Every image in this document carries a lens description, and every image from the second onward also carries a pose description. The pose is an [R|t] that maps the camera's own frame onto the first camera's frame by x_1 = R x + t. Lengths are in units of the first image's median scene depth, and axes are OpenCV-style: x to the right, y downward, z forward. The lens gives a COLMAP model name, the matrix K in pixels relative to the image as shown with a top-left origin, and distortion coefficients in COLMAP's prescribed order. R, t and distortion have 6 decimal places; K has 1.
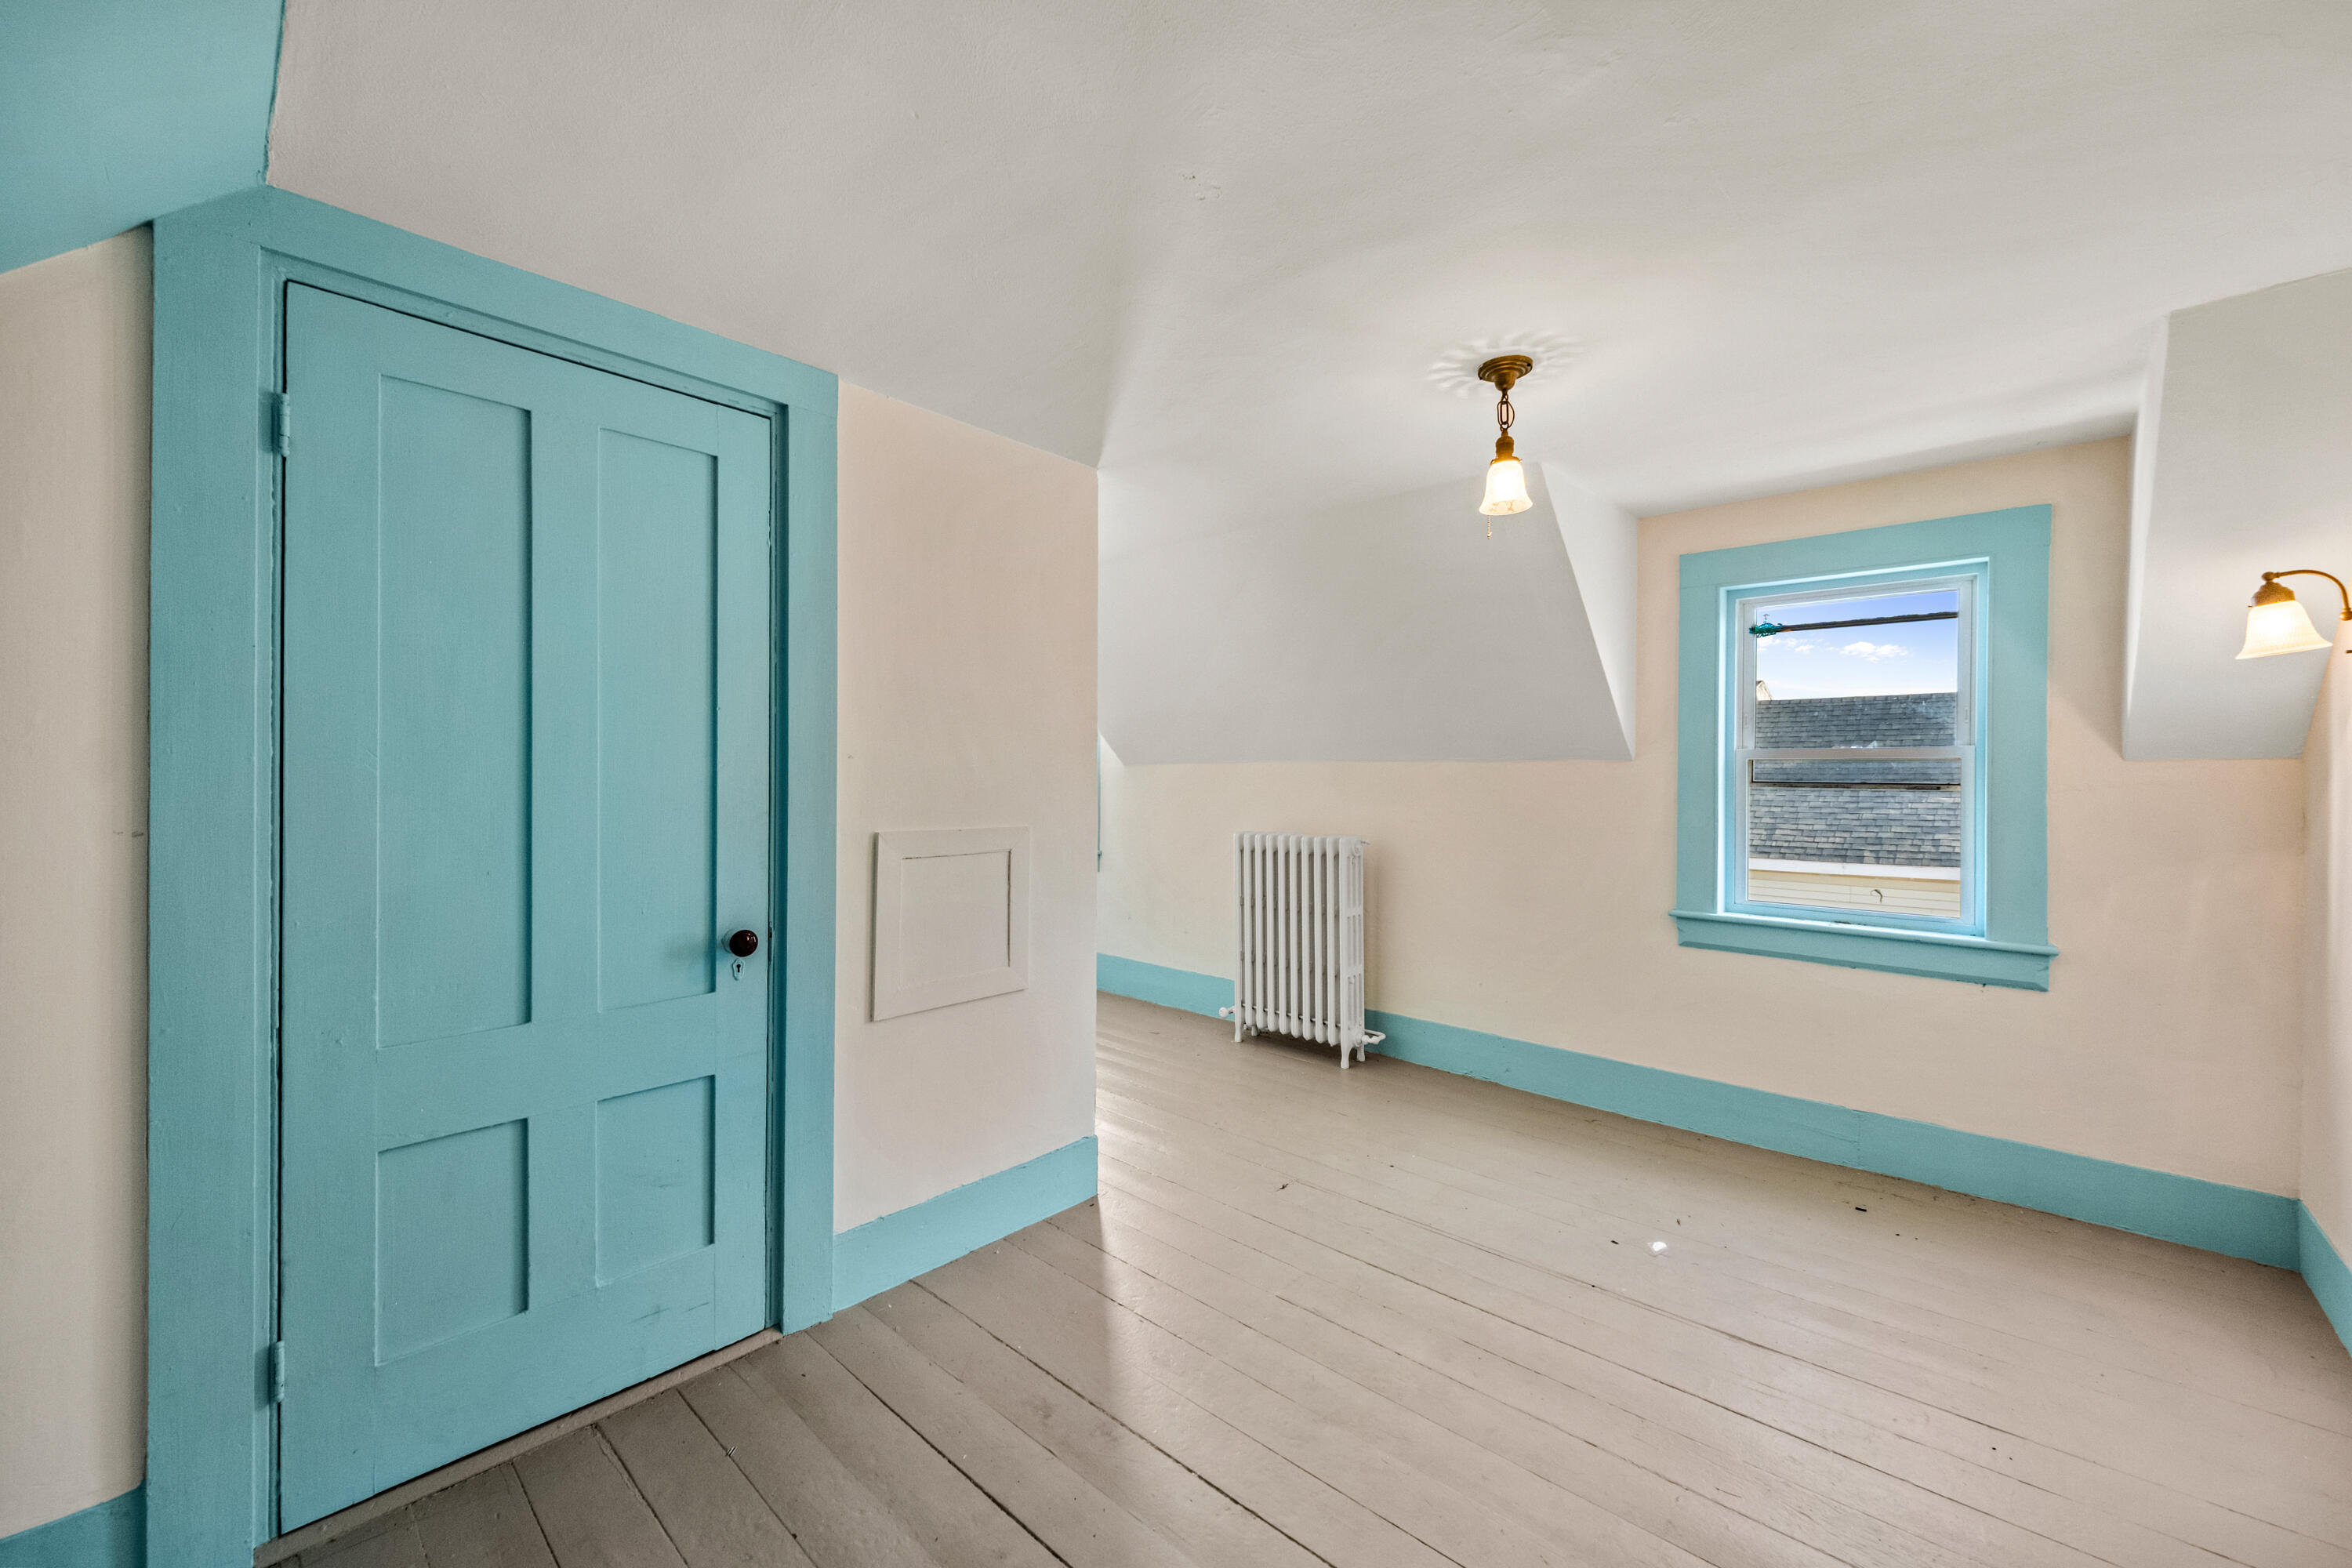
lens RADIAL K [[927.6, 0, 1181.2], [0, 927.6, 771.6], [0, 0, 1]] dist [-0.000883, -0.000190]
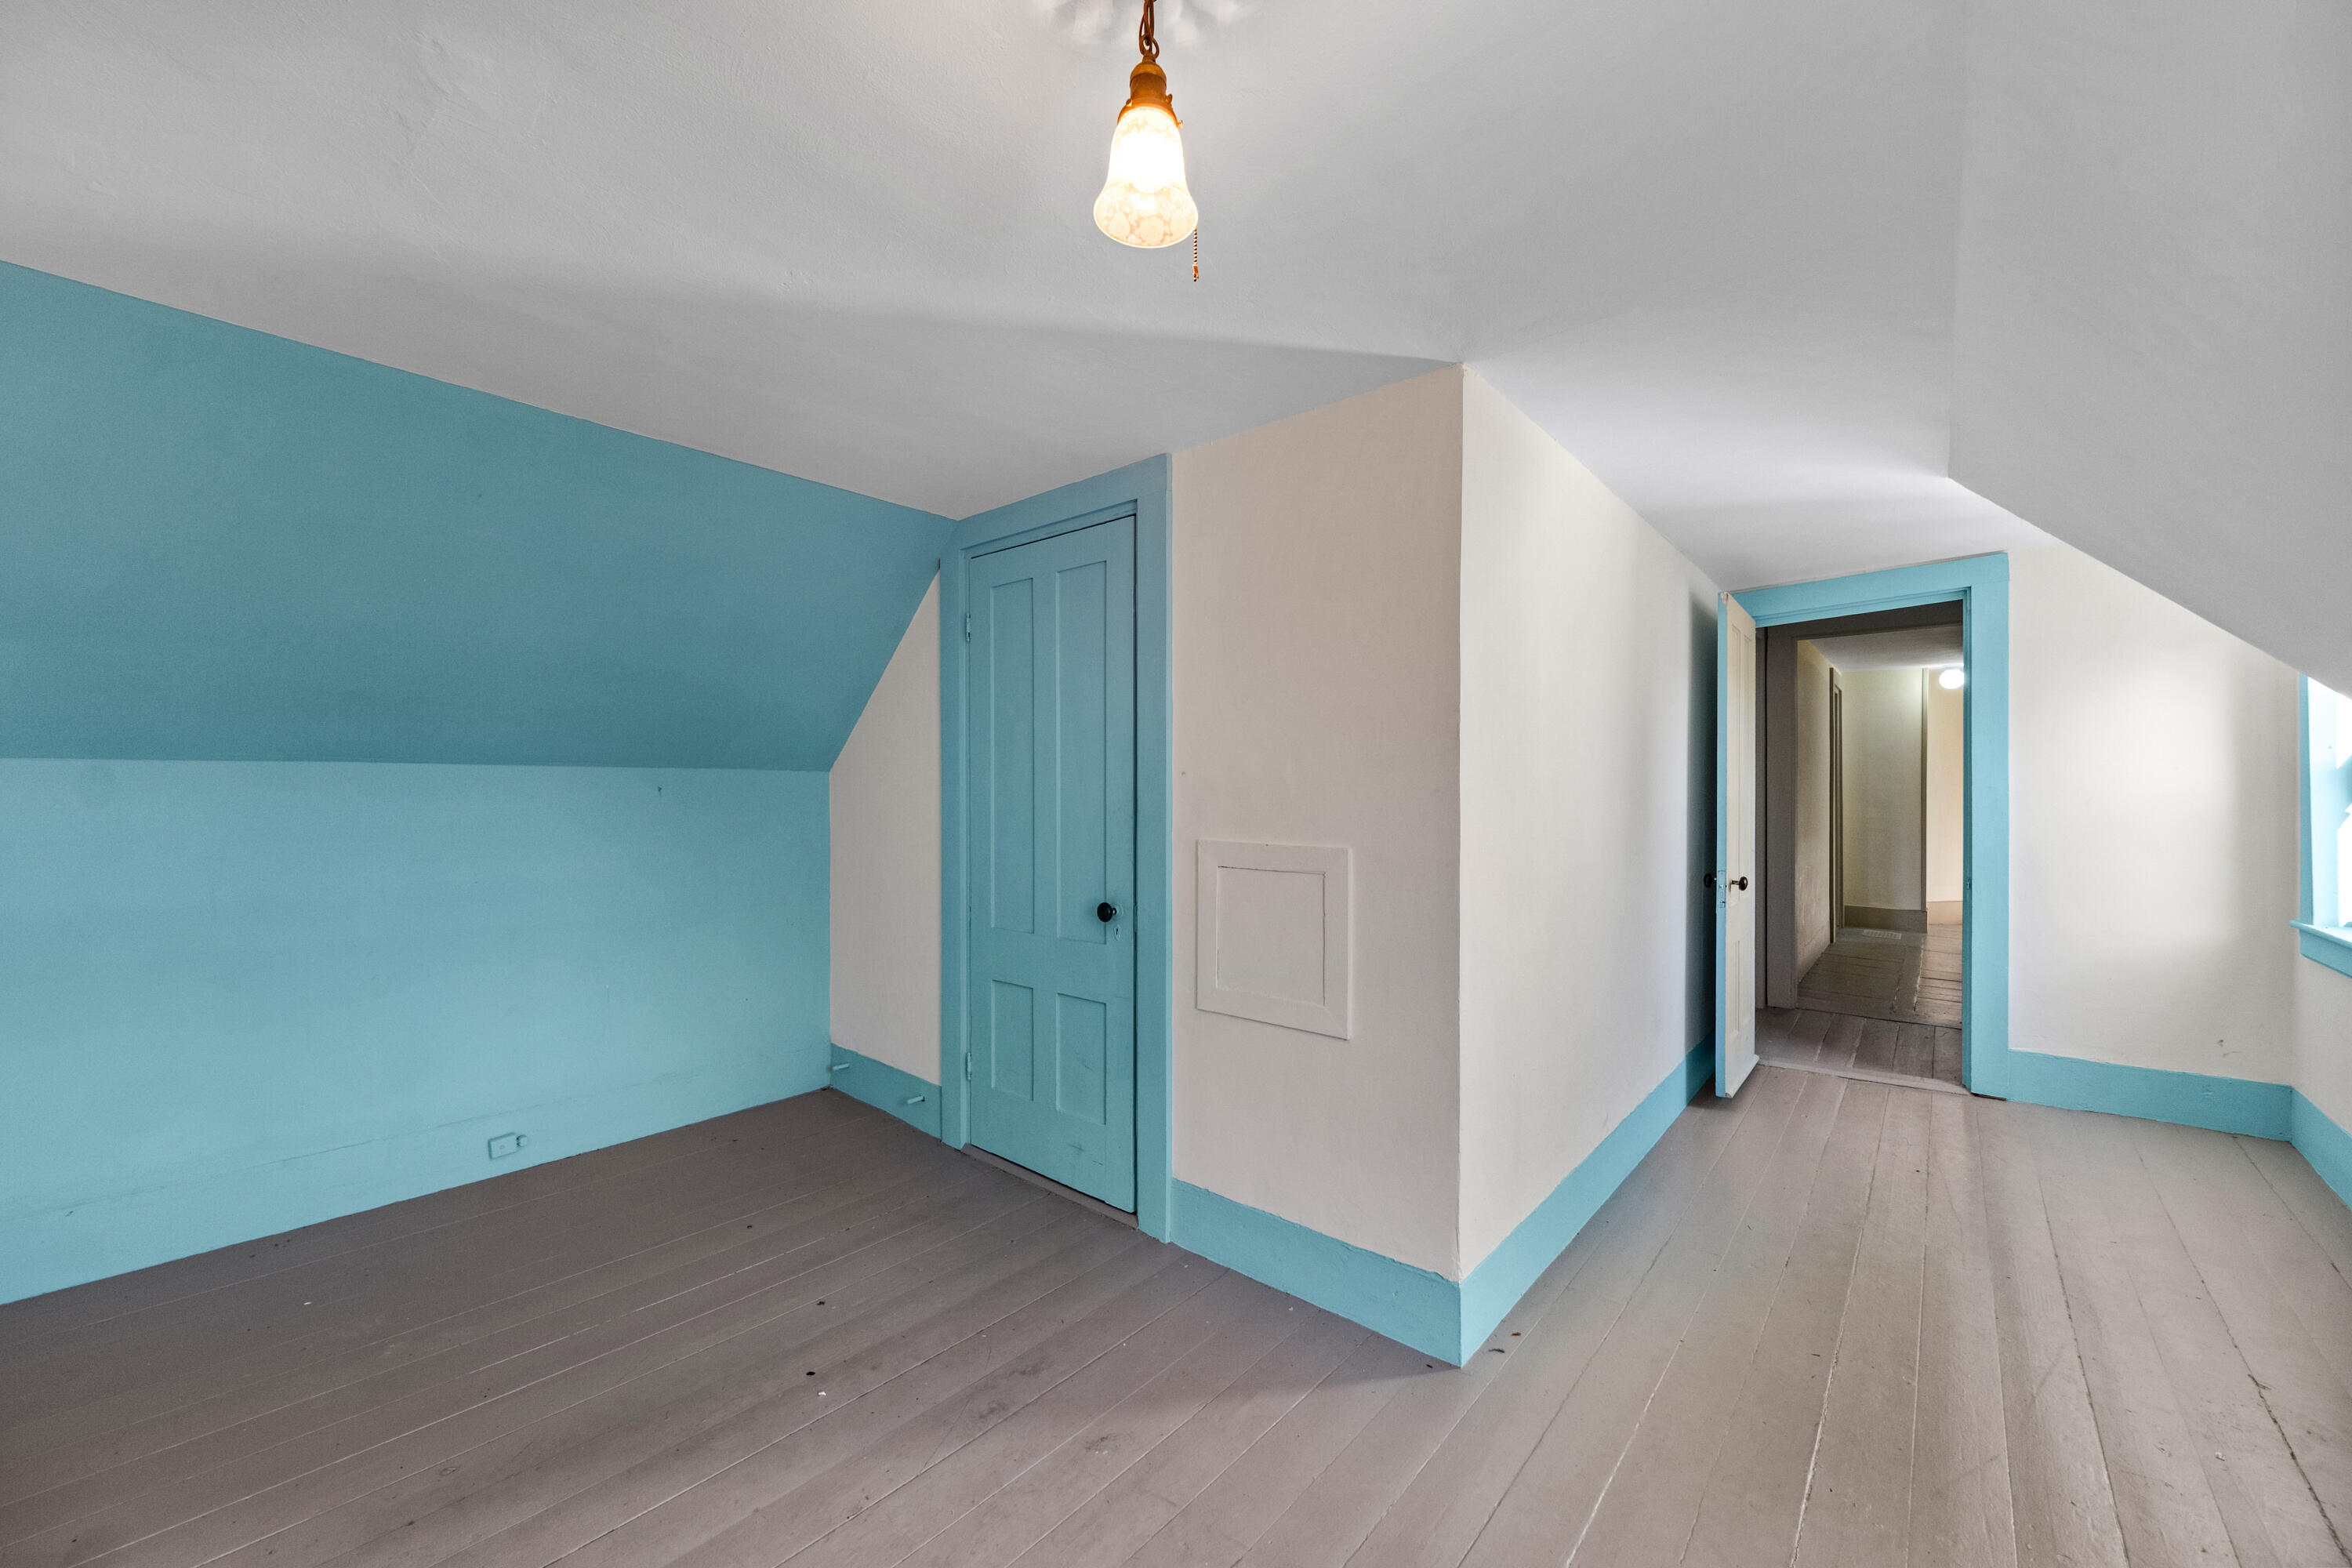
lens RADIAL K [[897.0, 0, 1176.0], [0, 897.0, 784.0], [0, 0, 1]] dist [-0.011317, -0.000078]
pose [[0.031691, -0.012744, -0.999416, 0.787739], [-0.005206, 0.999903, -0.012915, 0.015040], [0.999484, 0.005613, 0.031621, 0.985742]]
